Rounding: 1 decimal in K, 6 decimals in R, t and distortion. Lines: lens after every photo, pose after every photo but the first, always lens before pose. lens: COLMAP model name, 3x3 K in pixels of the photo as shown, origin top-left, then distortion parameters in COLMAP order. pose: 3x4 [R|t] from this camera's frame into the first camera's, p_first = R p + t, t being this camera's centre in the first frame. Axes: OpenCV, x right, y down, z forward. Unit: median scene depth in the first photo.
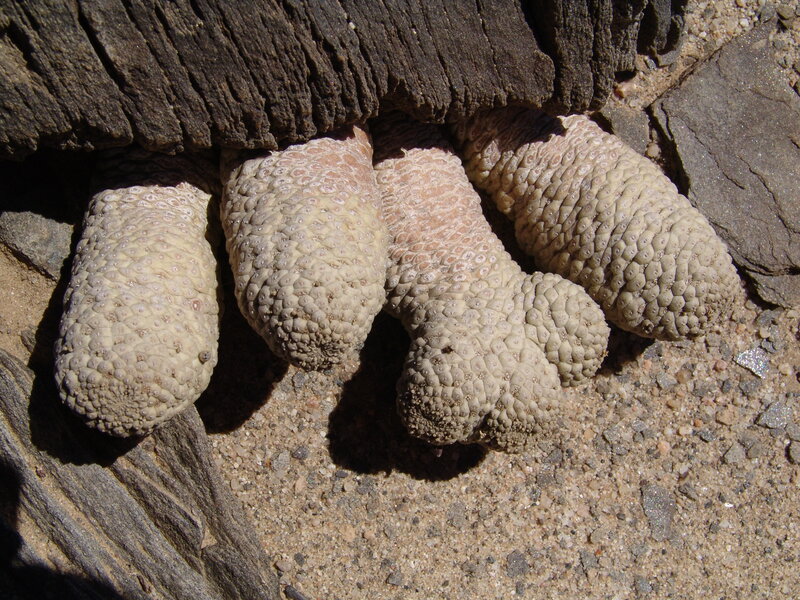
lens RADIAL K [[1177.5, 0, 398.0], [0, 1177.5, 320.1], [0, 0, 1]] dist [-0.175147, 0.217085]
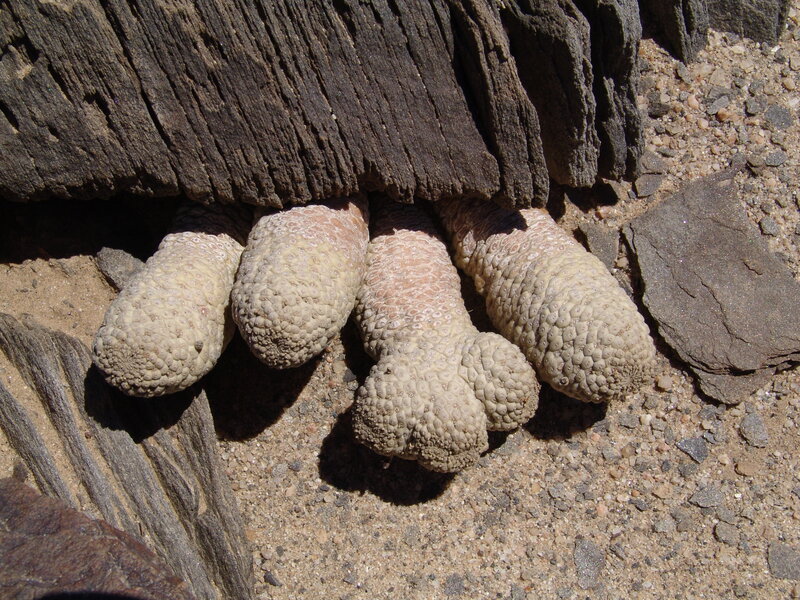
lens RADIAL K [[1177.5, 0, 398.0], [0, 1177.5, 320.1], [0, 0, 1]] dist [-0.175147, 0.217085]
pose [[0.959717, 0.091546, -0.265638, 0.367728], [-0.148407, 0.967952, -0.202594, 0.216876], [0.238578, 0.233855, 0.942546, -0.201148]]
